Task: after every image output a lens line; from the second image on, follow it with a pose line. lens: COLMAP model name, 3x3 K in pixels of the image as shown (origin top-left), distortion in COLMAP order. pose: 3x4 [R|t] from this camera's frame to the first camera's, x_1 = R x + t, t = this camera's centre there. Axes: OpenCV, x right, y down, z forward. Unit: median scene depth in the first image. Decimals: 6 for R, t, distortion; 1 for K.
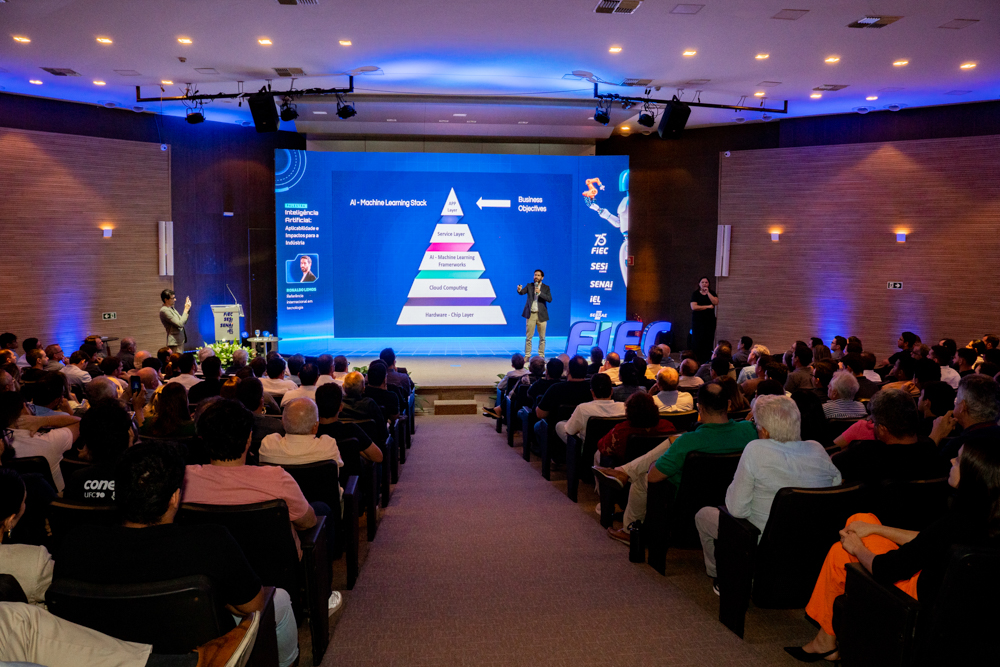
lens RADIAL K [[761.9, 0, 500.0], [0, 761.9, 333.5], [0, 0, 1]] dist [-0.124043, 0.091754]
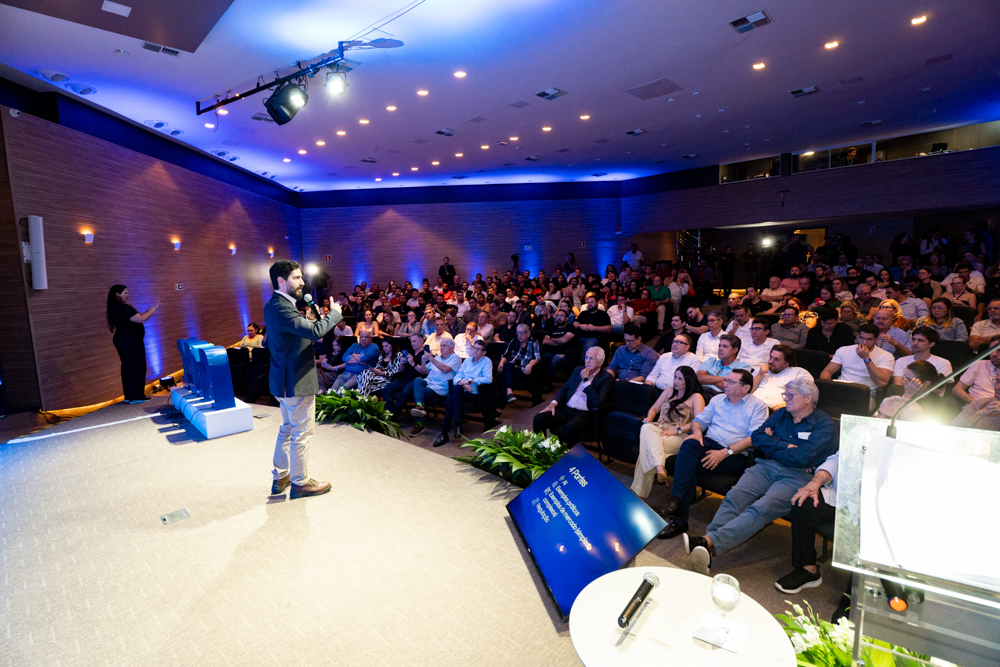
lens RADIAL K [[483.9, 0, 500.0], [0, 483.9, 333.5], [0, 0, 1]] dist [-0.042374, 0.009235]
pose [[-0.648485, -0.077150, 0.757308, -0.328126], [0.116470, 0.973081, 0.198865, -0.073622], [-0.752264, 0.217164, -0.622043, 0.970692]]
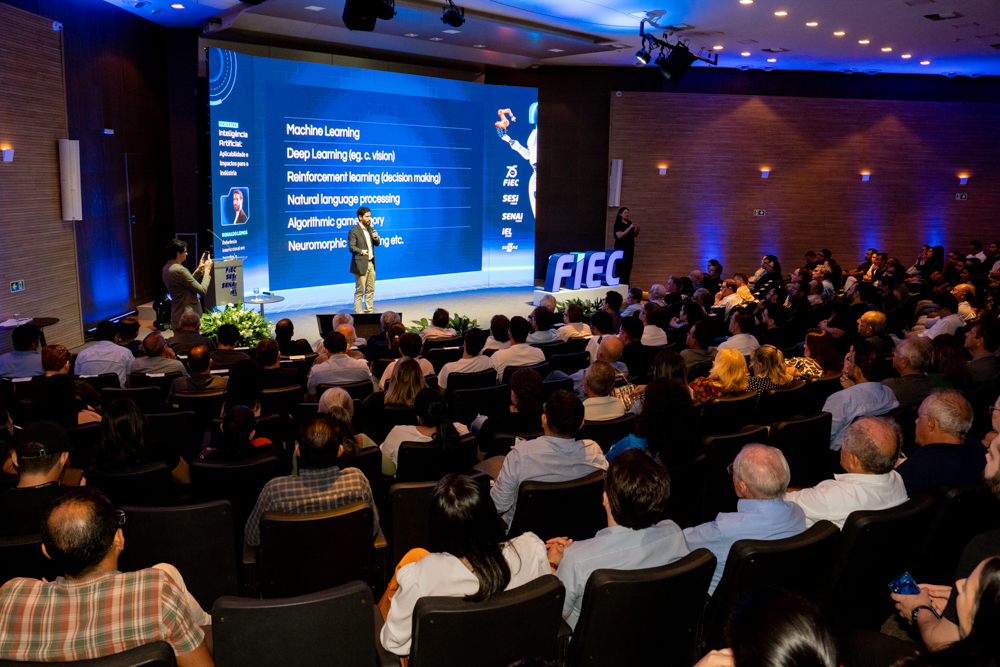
lens RADIAL K [[761.9, 0, 500.0], [0, 761.9, 333.5], [0, 0, 1]] dist [-0.124043, 0.091754]
pose [[0.798475, -0.114554, 0.591029, -0.518763], [0.057346, 0.991738, 0.114746, -0.028920], [-0.599291, -0.057729, 0.798447, 0.210719]]
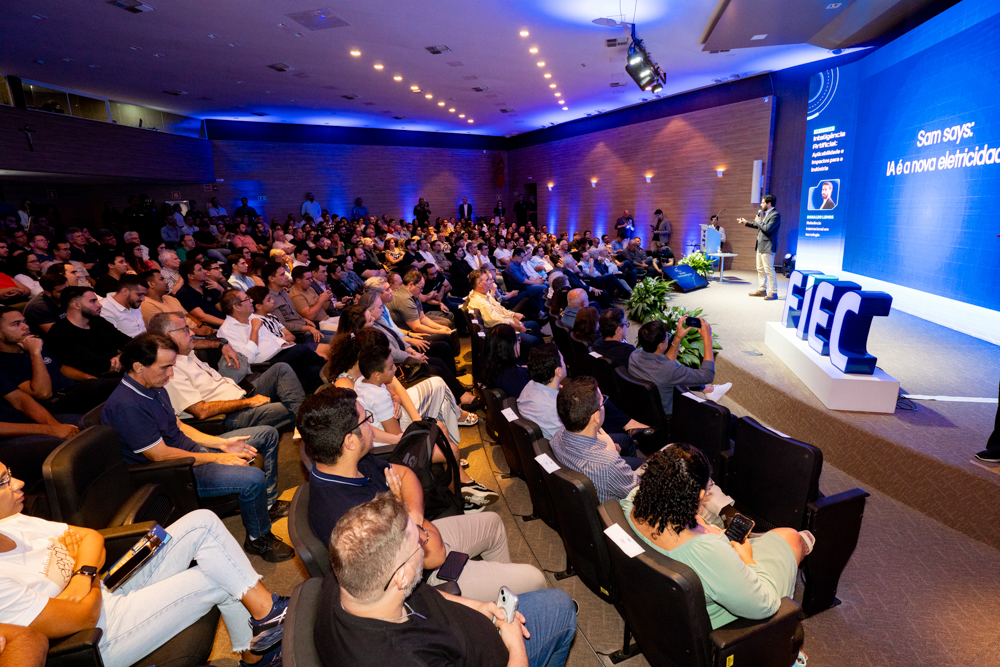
lens RADIAL K [[483.9, 0, 500.0], [0, 483.9, 333.5], [0, 0, 1]] dist [-0.042374, 0.009235]
pose [[-0.311771, 0.232688, -0.921225, 0.492459], [-0.077976, 0.960014, 0.268874, -0.046057], [0.946952, 0.155660, -0.281160, 0.804502]]
